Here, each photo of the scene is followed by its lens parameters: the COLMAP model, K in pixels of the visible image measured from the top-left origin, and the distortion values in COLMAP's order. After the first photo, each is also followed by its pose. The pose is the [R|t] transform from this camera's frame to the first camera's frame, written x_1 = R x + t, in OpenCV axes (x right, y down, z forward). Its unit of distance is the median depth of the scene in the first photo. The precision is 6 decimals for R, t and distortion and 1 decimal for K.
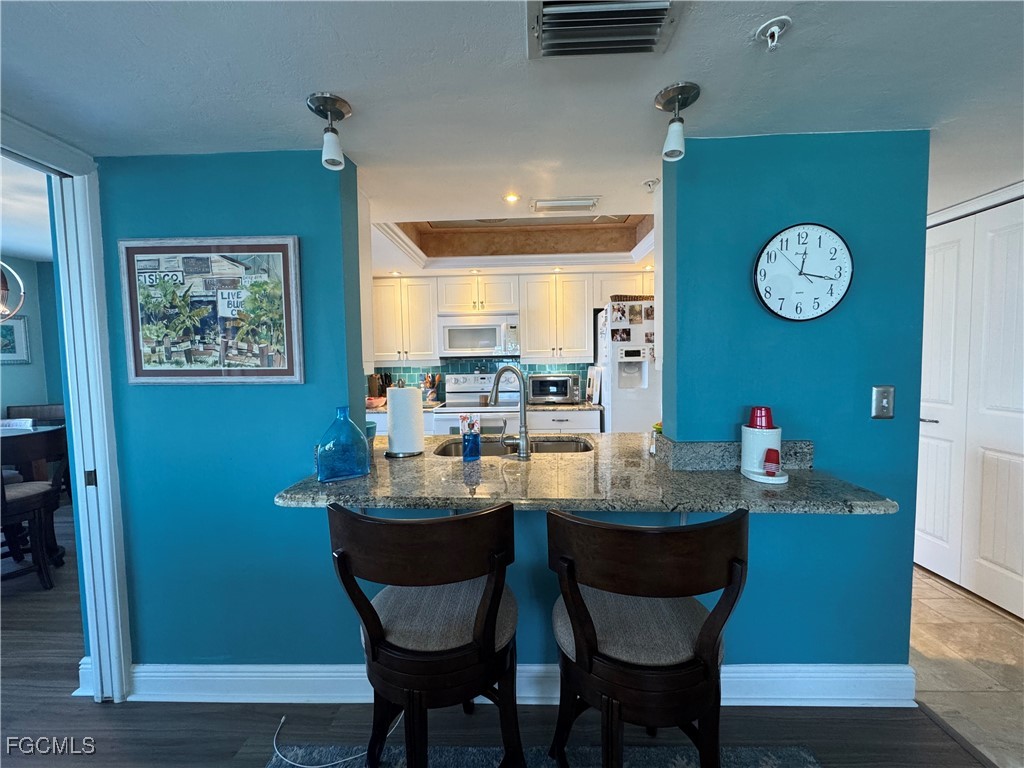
lens RADIAL K [[407.7, 0, 512.1], [0, 407.7, 381.8], [0, 0, 1]] dist [-0.003384, 0.000318]
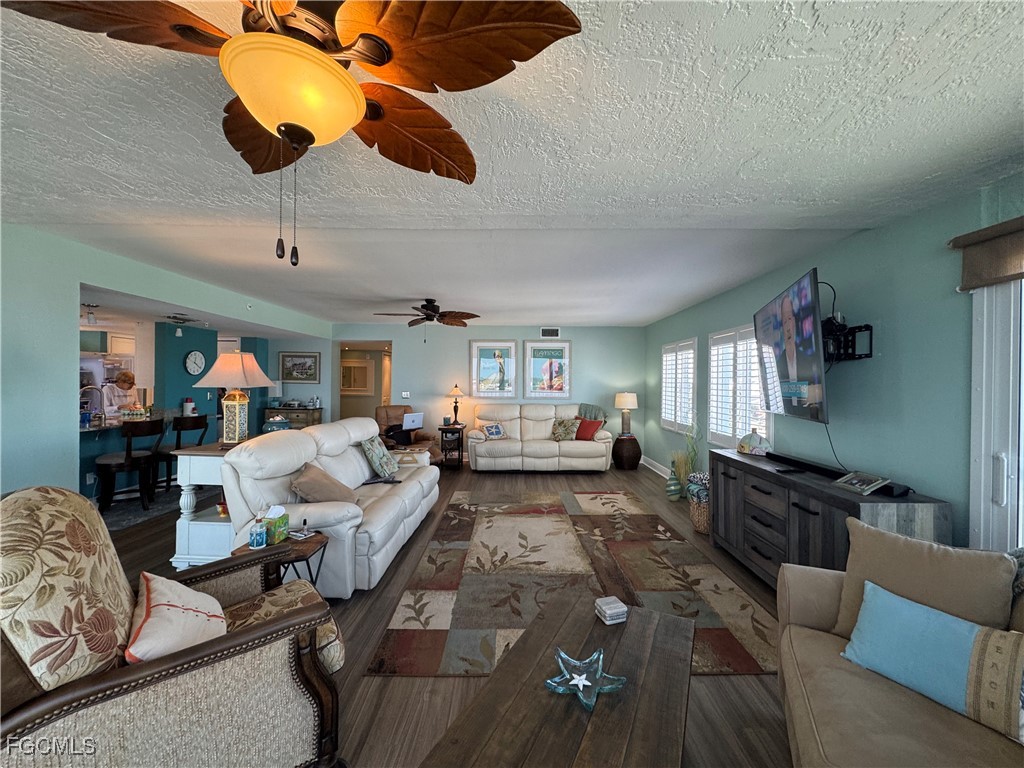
lens RADIAL K [[407.7, 0, 511.9], [0, 407.7, 384.4], [0, 0, 1]] dist [-0.003384, 0.000318]
pose [[-0.013228, 0.010676, 0.999856, -1.412688], [0.043522, 0.999002, -0.010091, 0.047847], [-0.998965, 0.043382, -0.013680, -0.864032]]
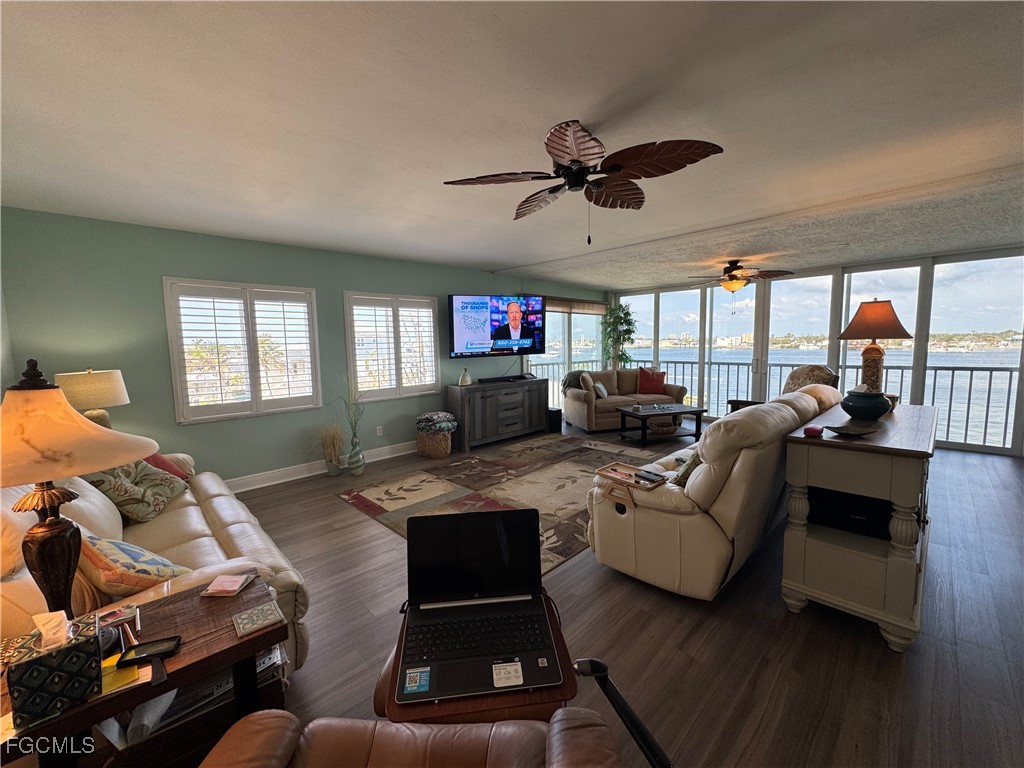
lens RADIAL K [[407.7, 0, 513.0], [0, 407.7, 384.5], [0, 0, 1]] dist [-0.003384, 0.000318]
pose [[-0.699669, 0.105685, -0.706608, 0.640887], [-0.004389, 0.988345, 0.152170, -0.015621], [0.714454, 0.109570, -0.691050, -0.197670]]
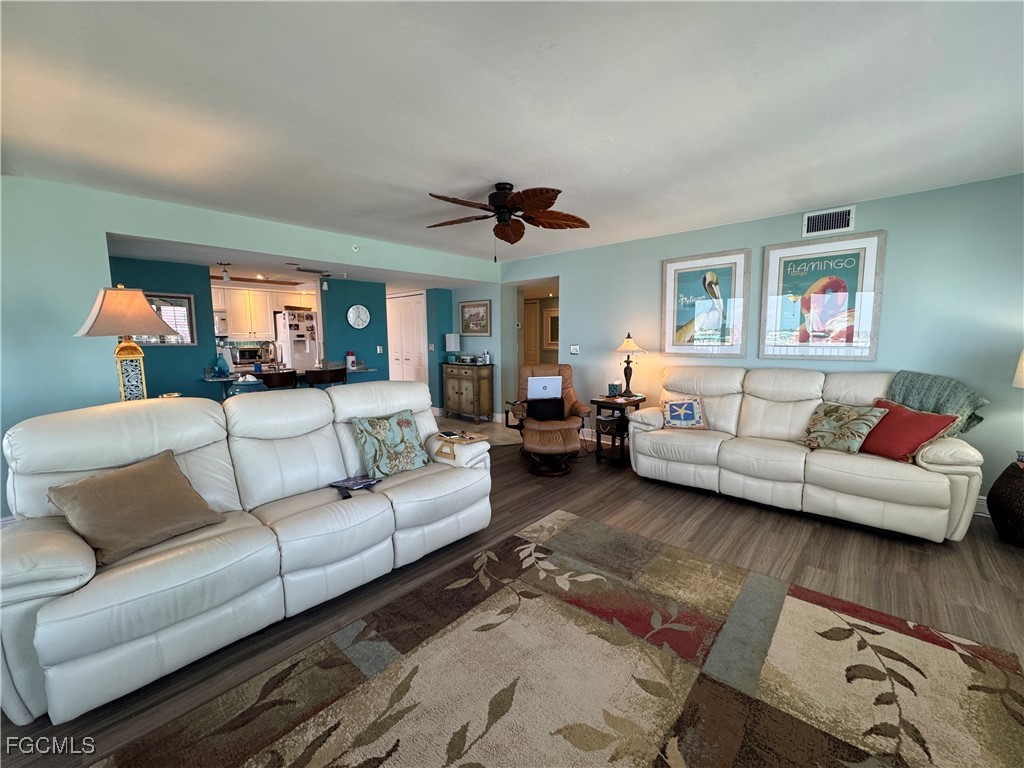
lens RADIAL K [[407.7, 0, 513.1], [0, 407.7, 384.2], [0, 0, 1]] dist [-0.003384, 0.000318]
pose [[0.655086, -0.074869, 0.751836, -0.578739], [0.036494, 0.997052, 0.067491, 0.075435], [-0.754672, -0.016775, 0.655887, -1.195130]]
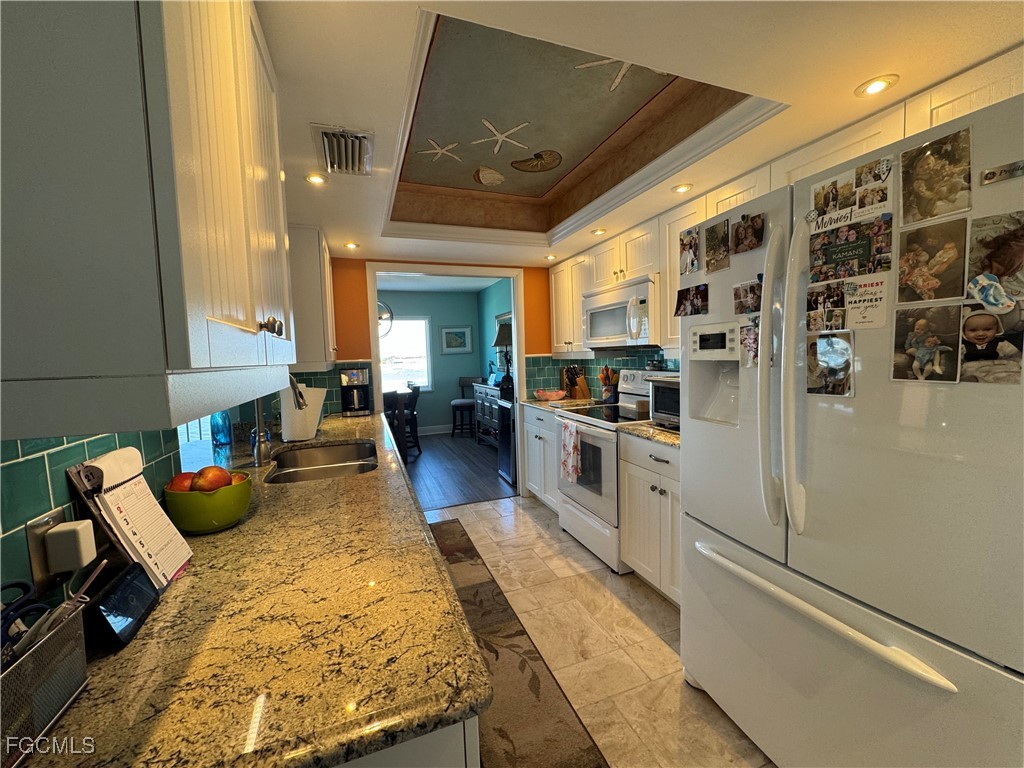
lens RADIAL K [[407.7, 0, 510.7], [0, 407.7, 381.5], [0, 0, 1]] dist [-0.003384, 0.000318]
pose [[0.374752, 0.068844, -0.924566, 0.612711], [-0.026633, 0.997627, 0.063489, -0.049482], [0.926743, 0.000831, 0.375696, 0.645821]]
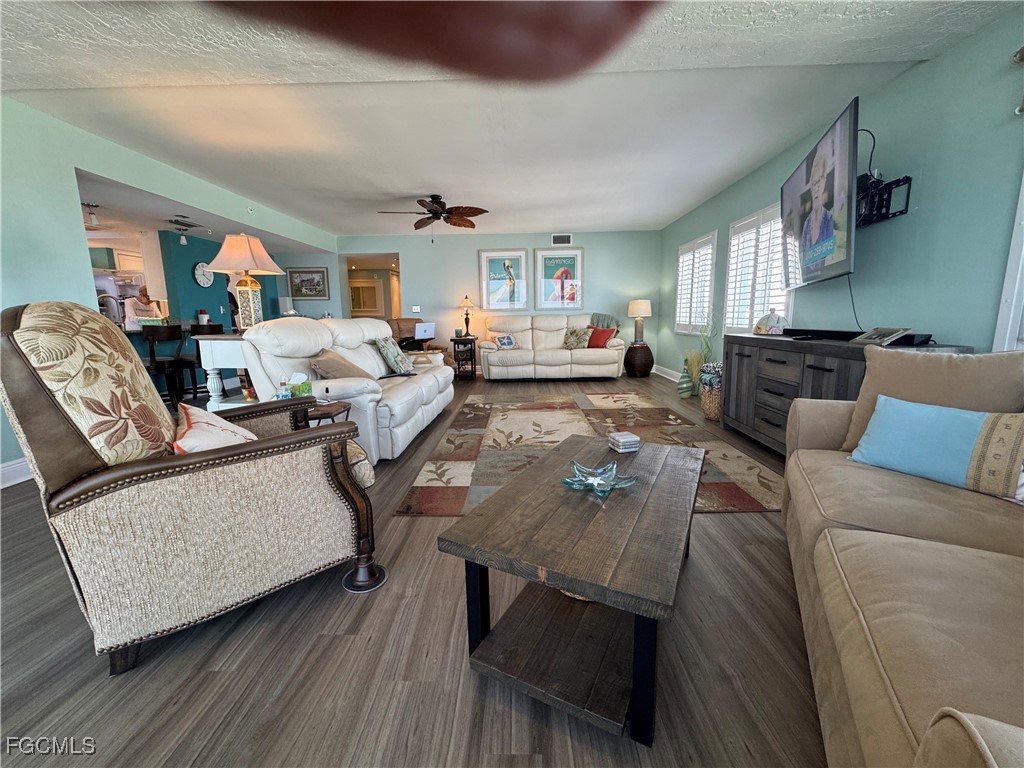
lens RADIAL K [[407.7, 0, 511.8], [0, 407.7, 384.2], [0, 0, 1]] dist [-0.003384, 0.000318]
pose [[0.011847, -0.146643, 0.989118, -1.419332], [0.065997, 0.987146, 0.145560, 0.170712], [-0.997749, 0.063555, 0.021373, -0.852609]]
